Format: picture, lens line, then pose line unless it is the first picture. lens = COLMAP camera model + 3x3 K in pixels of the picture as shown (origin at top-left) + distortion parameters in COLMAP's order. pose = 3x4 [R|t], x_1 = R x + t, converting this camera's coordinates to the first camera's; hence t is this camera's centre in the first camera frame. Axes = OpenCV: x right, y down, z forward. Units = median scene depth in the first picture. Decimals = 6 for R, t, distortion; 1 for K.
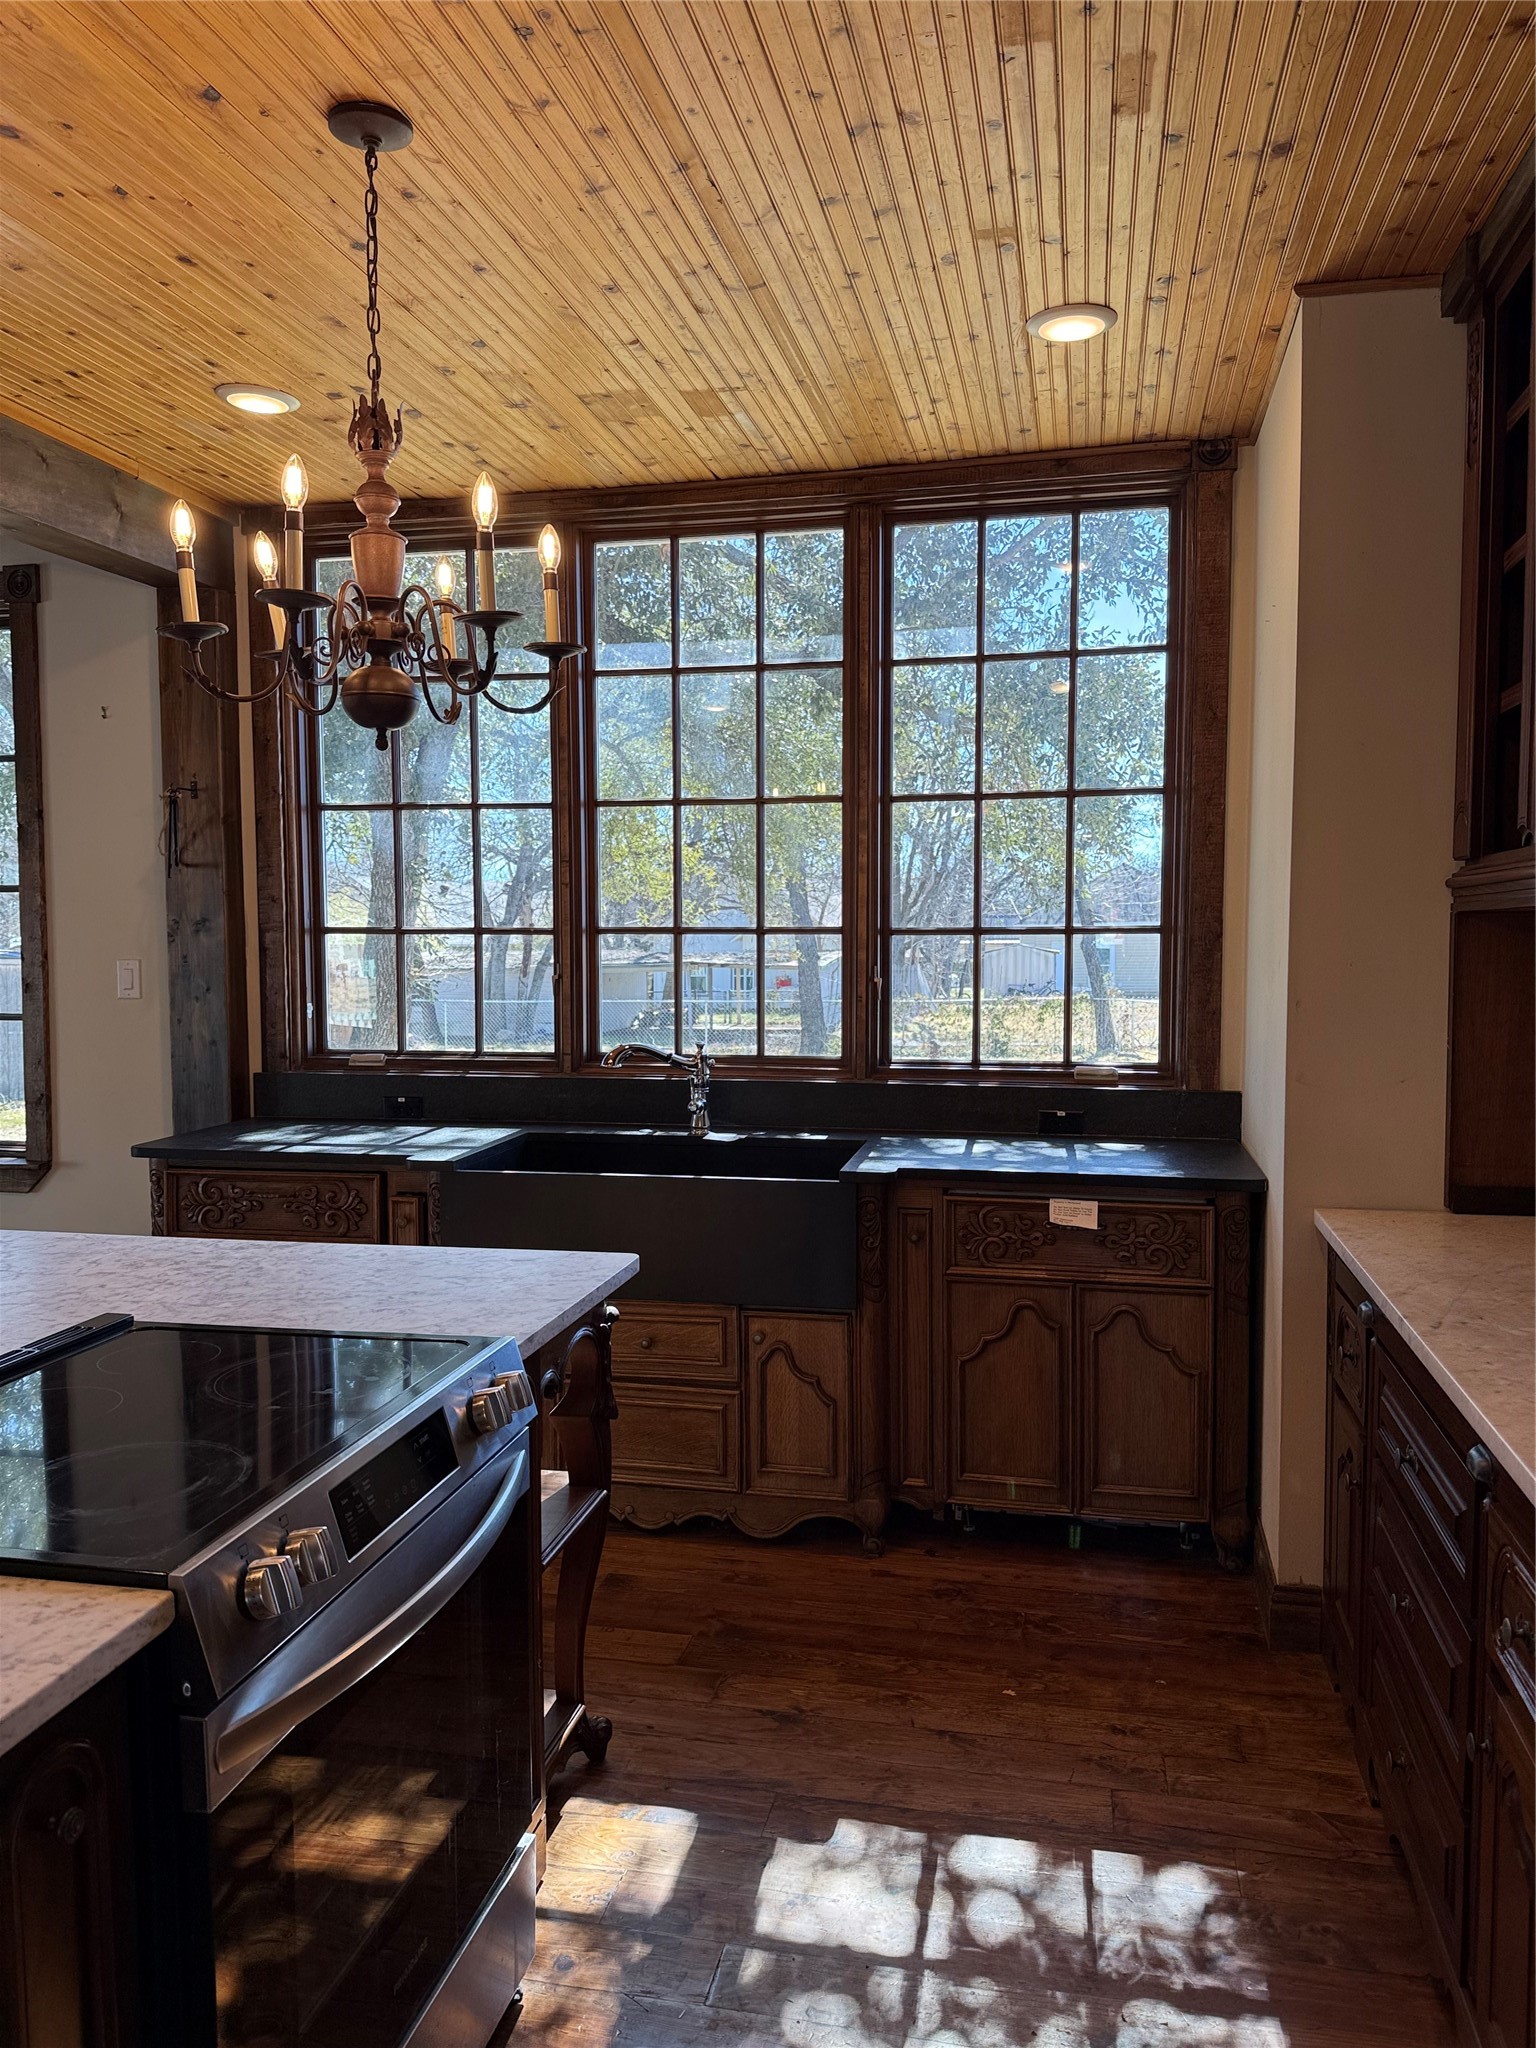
lens RADIAL K [[1477.5, 0, 768.0], [0, 1477.5, 1024.0], [0, 0, 1]] dist [0.093605, -0.112649]
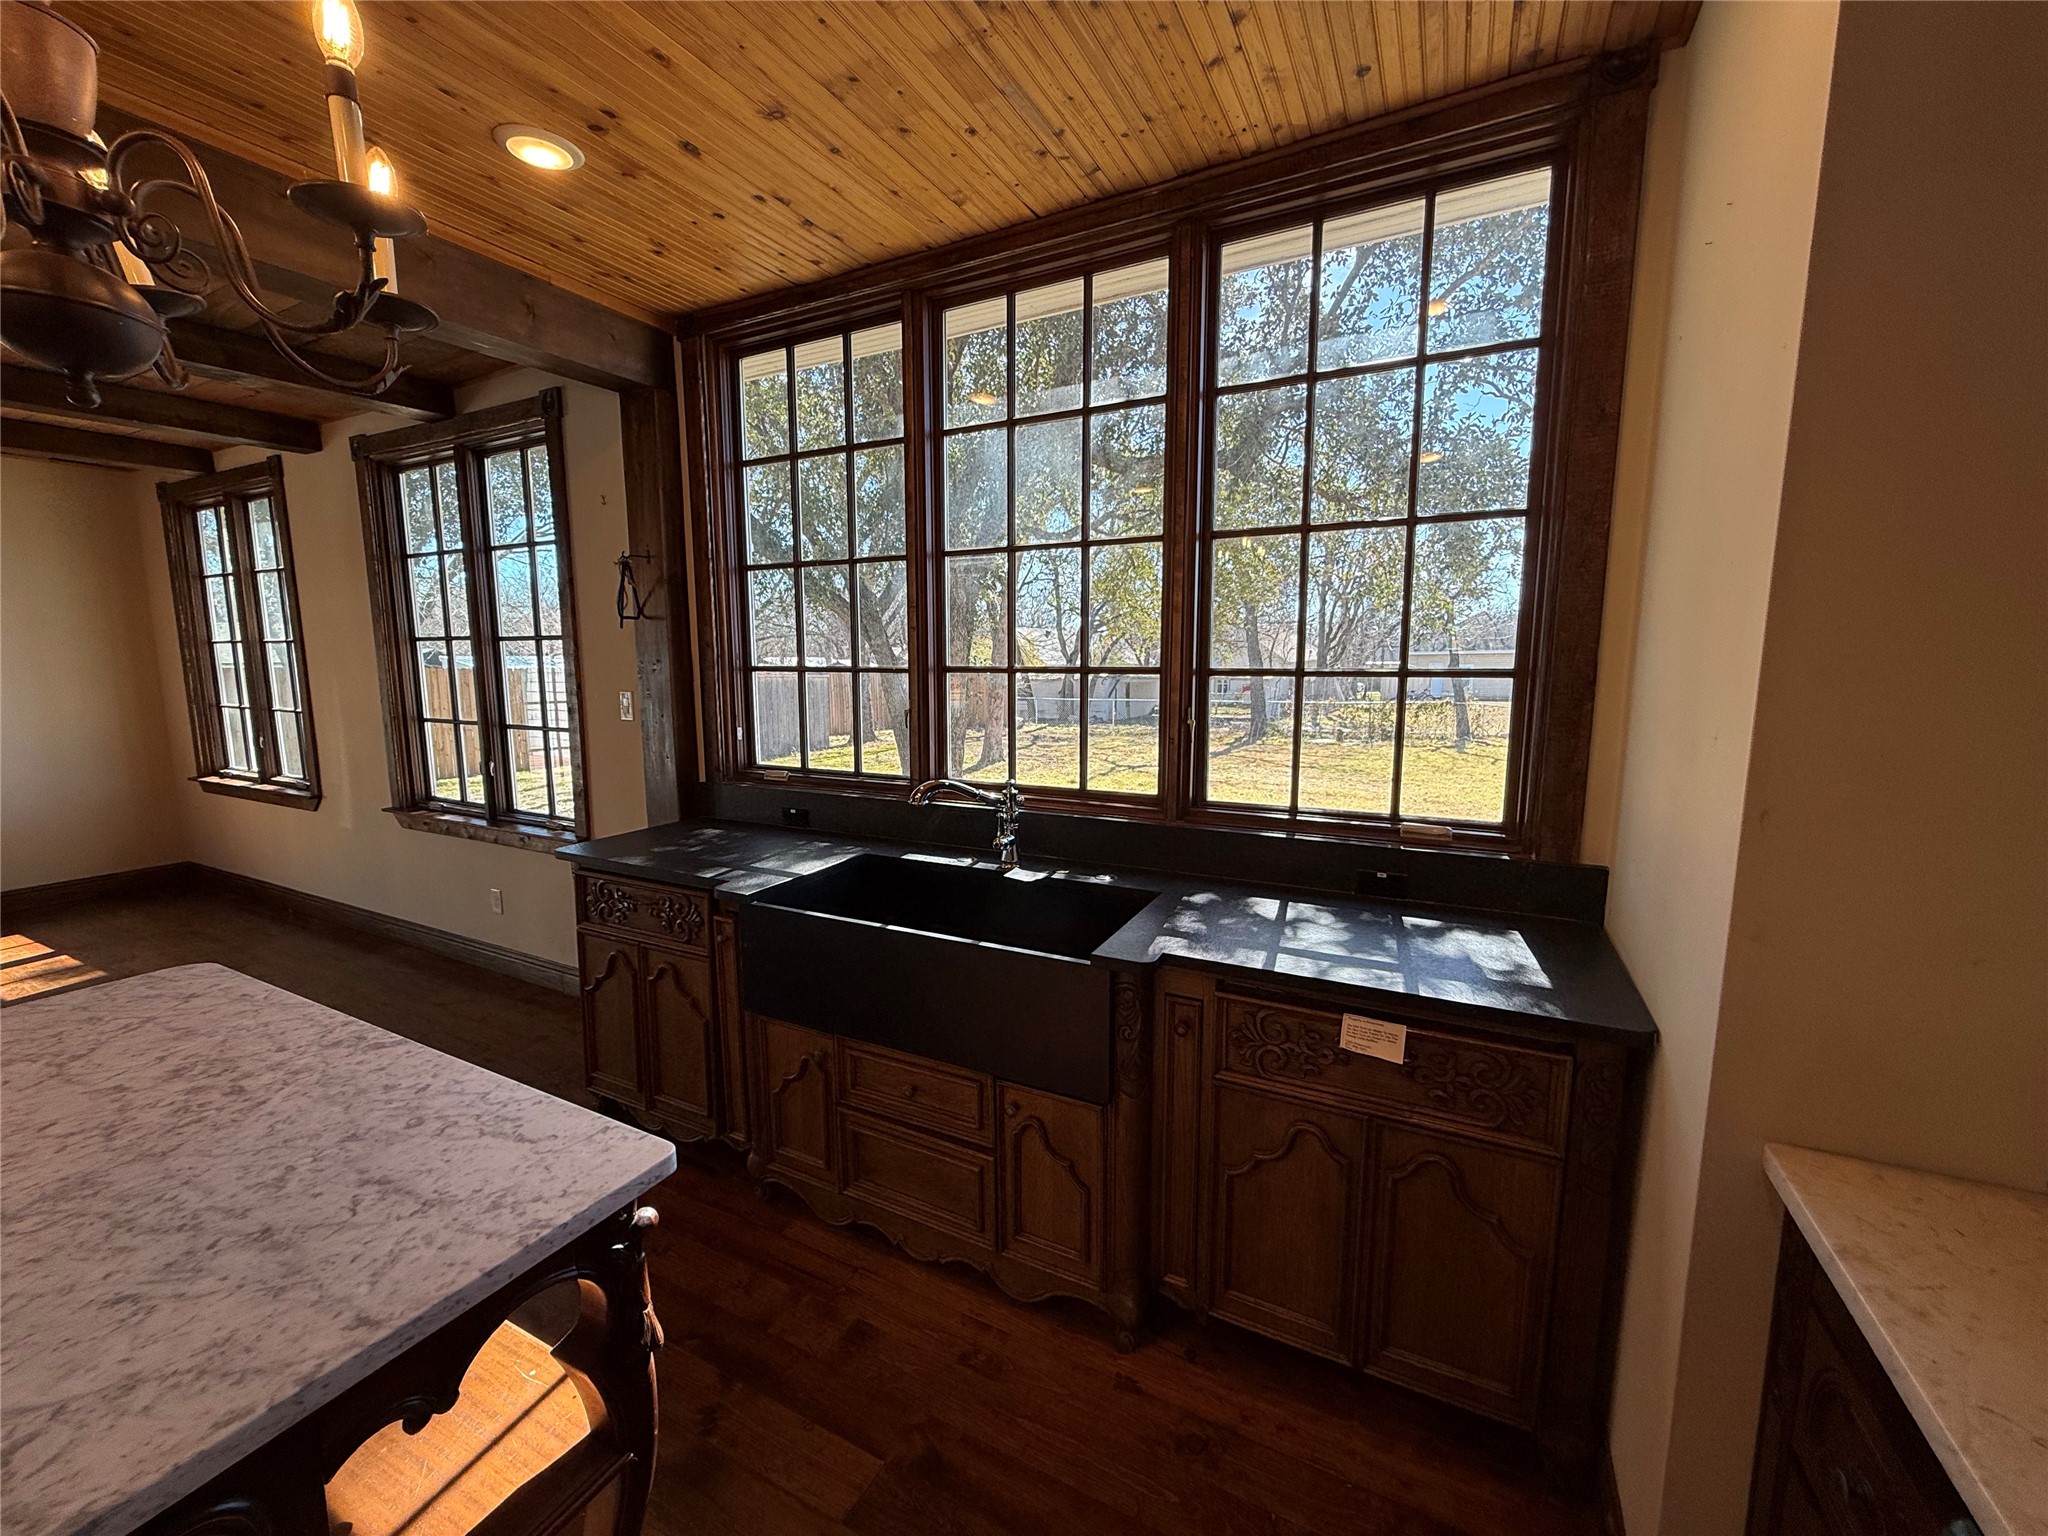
lens RADIAL K [[812.8, 0, 1022.7], [0, 812.8, 766.8], [0, 0, 1]] dist [0.002504, 0.000297]
pose [[0.962448, 0.036052, -0.269061, 0.139990], [-0.016434, 0.997062, 0.074811, -0.048631], [0.270968, -0.067579, 0.960213, 0.548809]]
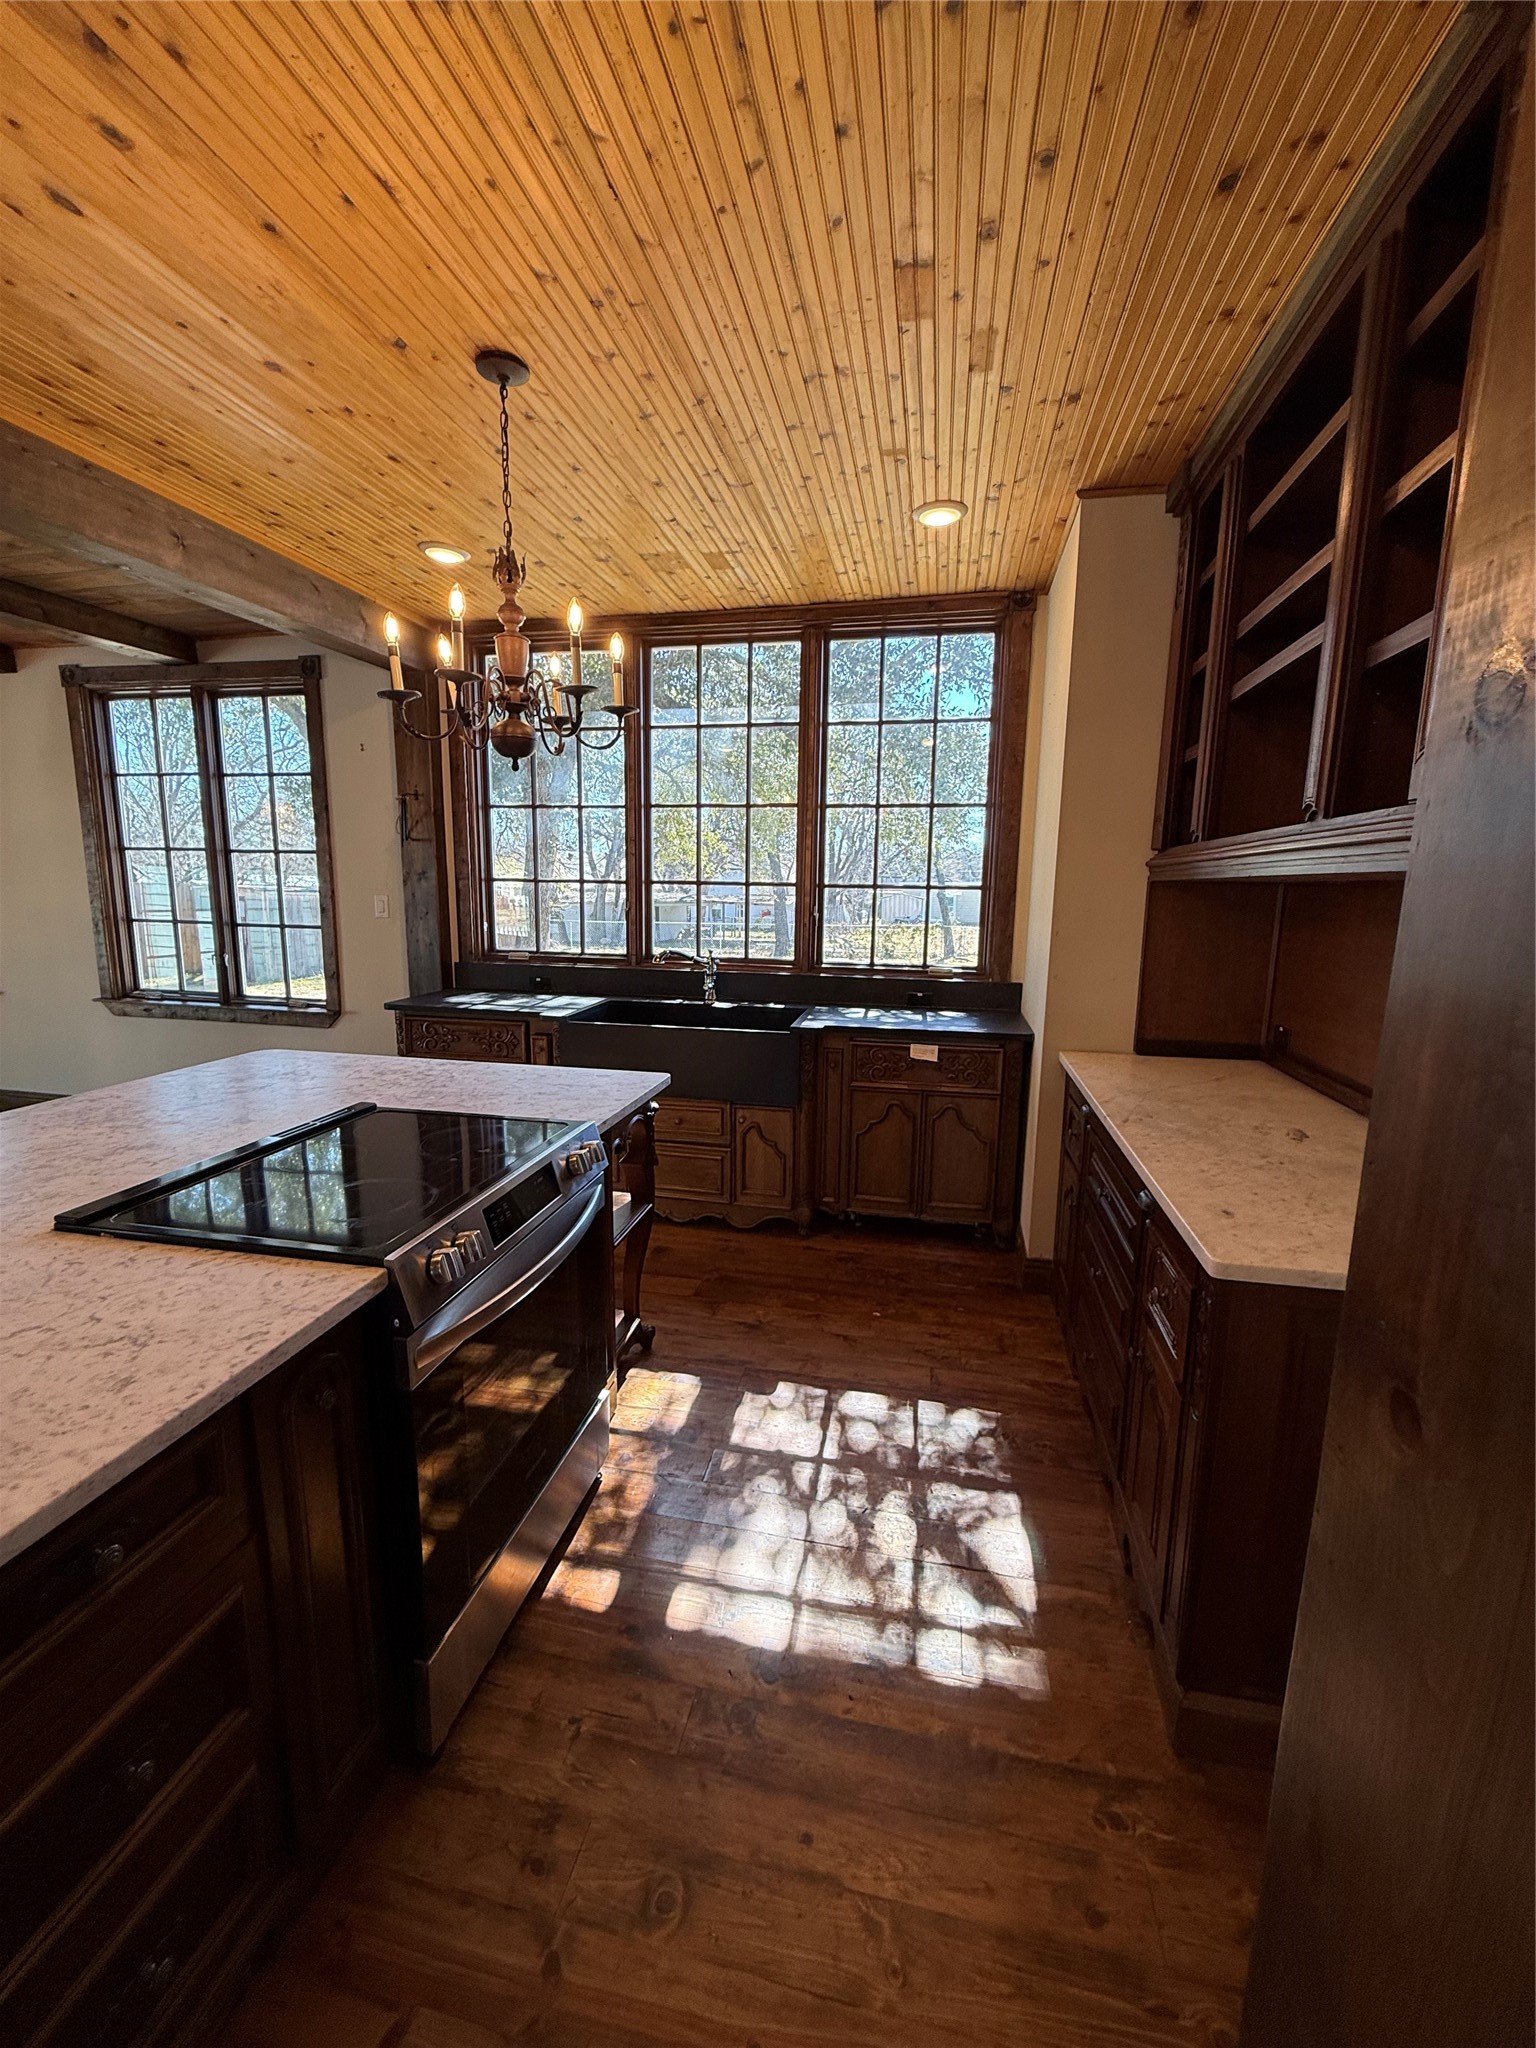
lens RADIAL K [[837.1, 0, 763.4], [0, 837.1, 1019.5], [0, 0, 1]] dist [0.014089, 0.000072]
pose [[0.999835, 0.016258, 0.008136, 0.010019], [-0.016977, 0.995044, 0.097980, -0.003513], [-0.006503, -0.098101, 0.995155, 0.029491]]
